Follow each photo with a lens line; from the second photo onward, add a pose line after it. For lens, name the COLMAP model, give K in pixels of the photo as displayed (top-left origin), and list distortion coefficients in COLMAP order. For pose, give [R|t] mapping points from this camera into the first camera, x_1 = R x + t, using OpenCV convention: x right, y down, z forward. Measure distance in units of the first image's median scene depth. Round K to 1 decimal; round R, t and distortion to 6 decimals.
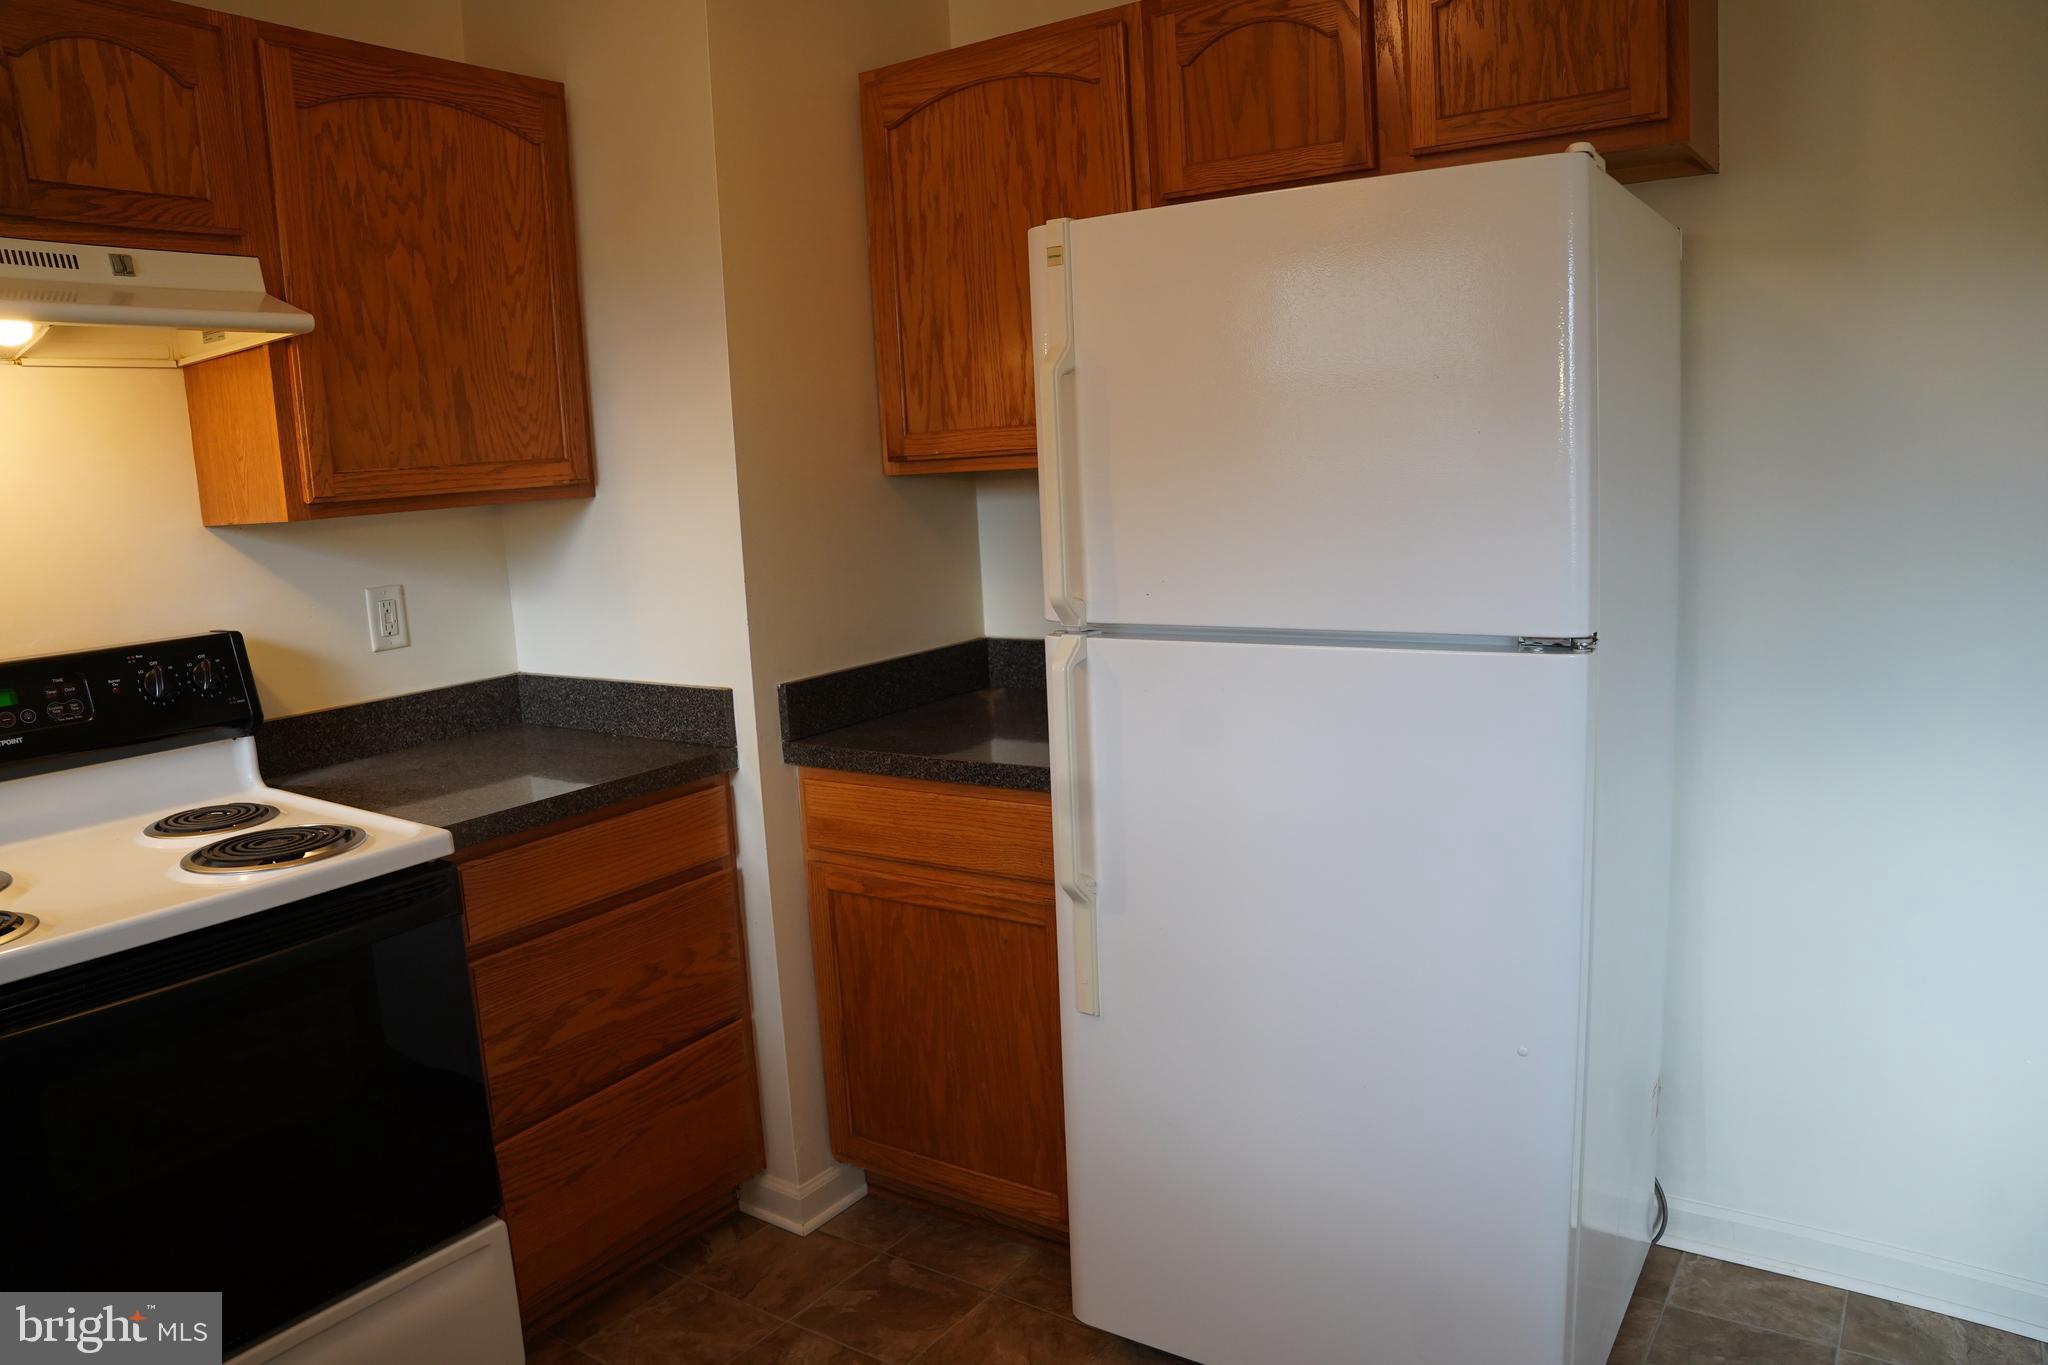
lens RADIAL K [[1410.4, 0, 1024.0], [0, 1410.4, 682.5], [0, 0, 1]] dist [-0.179034, 0.129777]
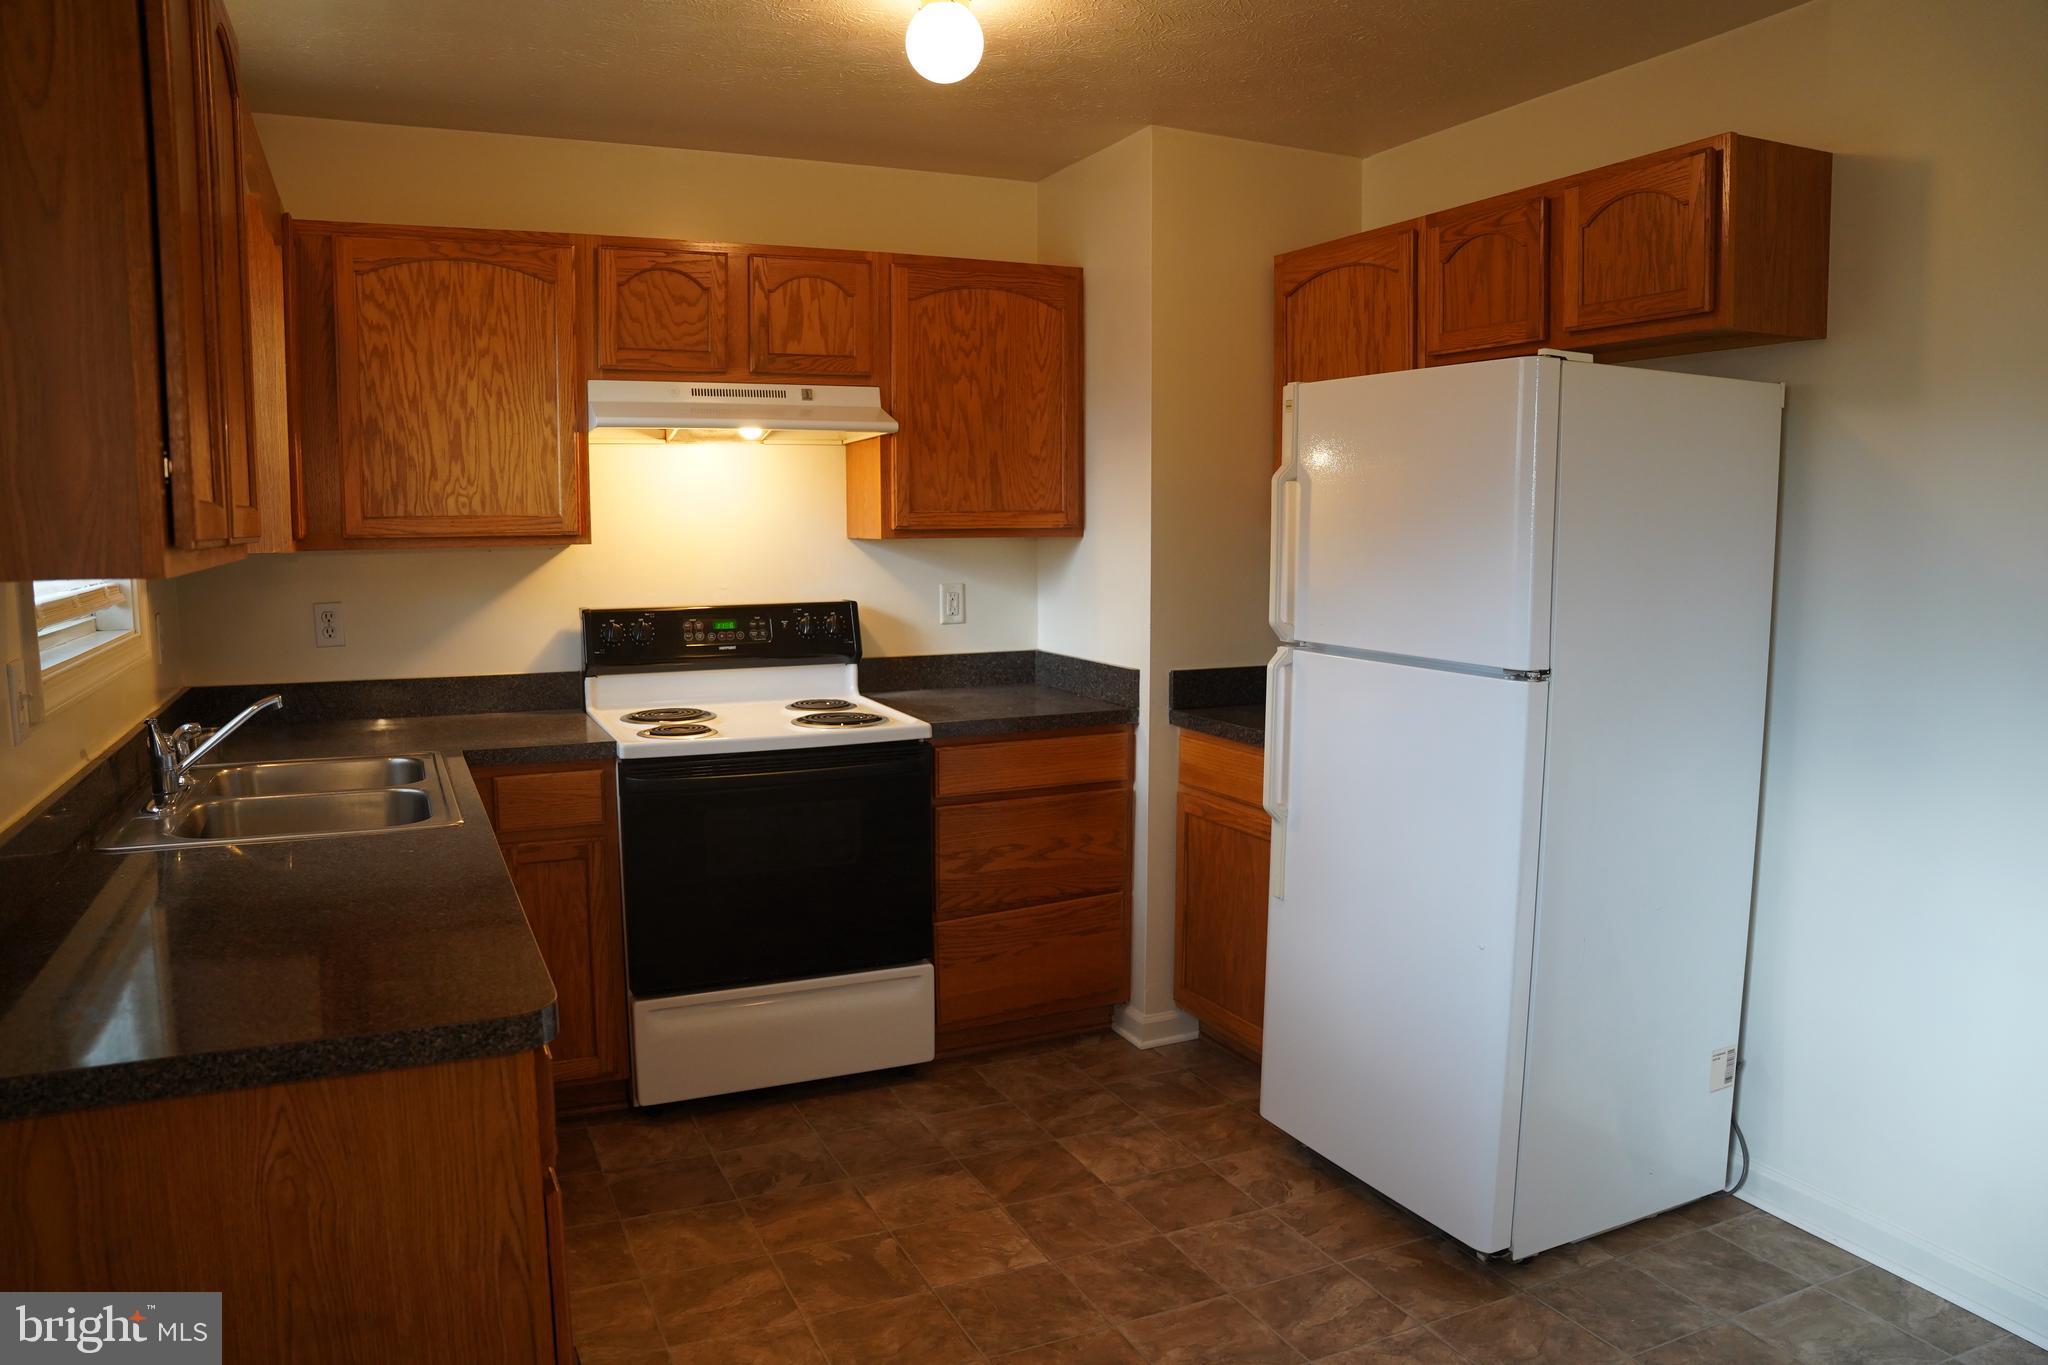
lens RADIAL K [[1410.4, 0, 1024.0], [0, 1410.4, 682.5], [0, 0, 1]] dist [-0.179034, 0.129777]
pose [[0.861443, 0.108794, -0.496064, 0.484096], [-0.122456, 0.992461, 0.005009, 0.028443], [0.492870, 0.056431, 0.868271, -0.421767]]
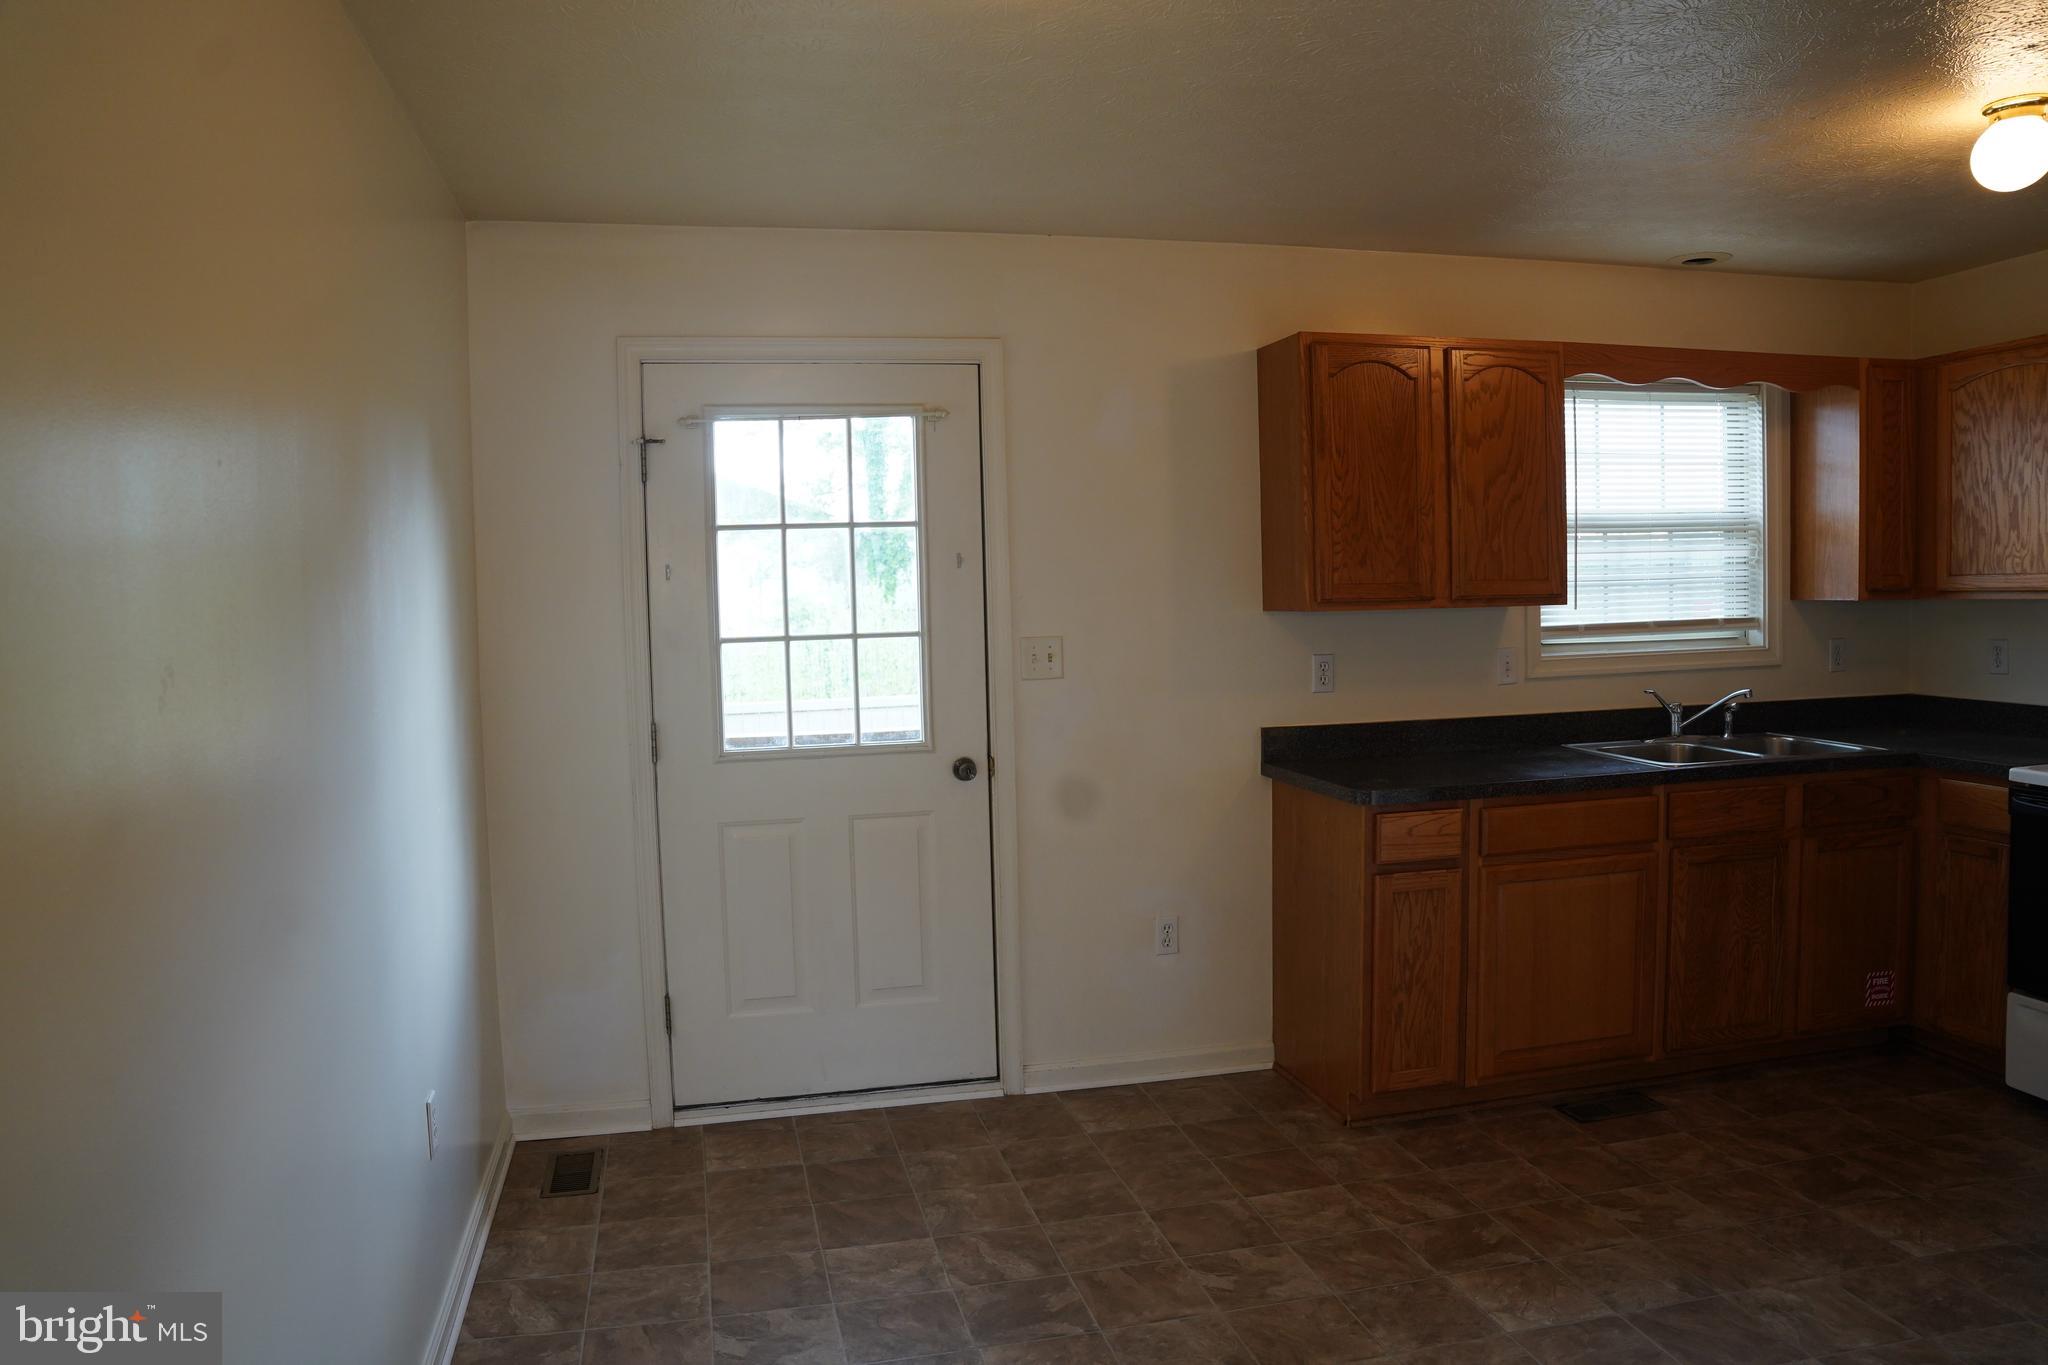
lens RADIAL K [[1457.9, 0, 1024.0], [0, 1457.9, 682.5], [0, 0, 1]] dist [-0.170196, 0.133798]
pose [[-0.661665, 0.117809, -0.740486, 1.447837], [-0.058157, 0.976541, 0.207331, -0.228989], [0.747541, 0.180248, -0.639291, 0.758585]]
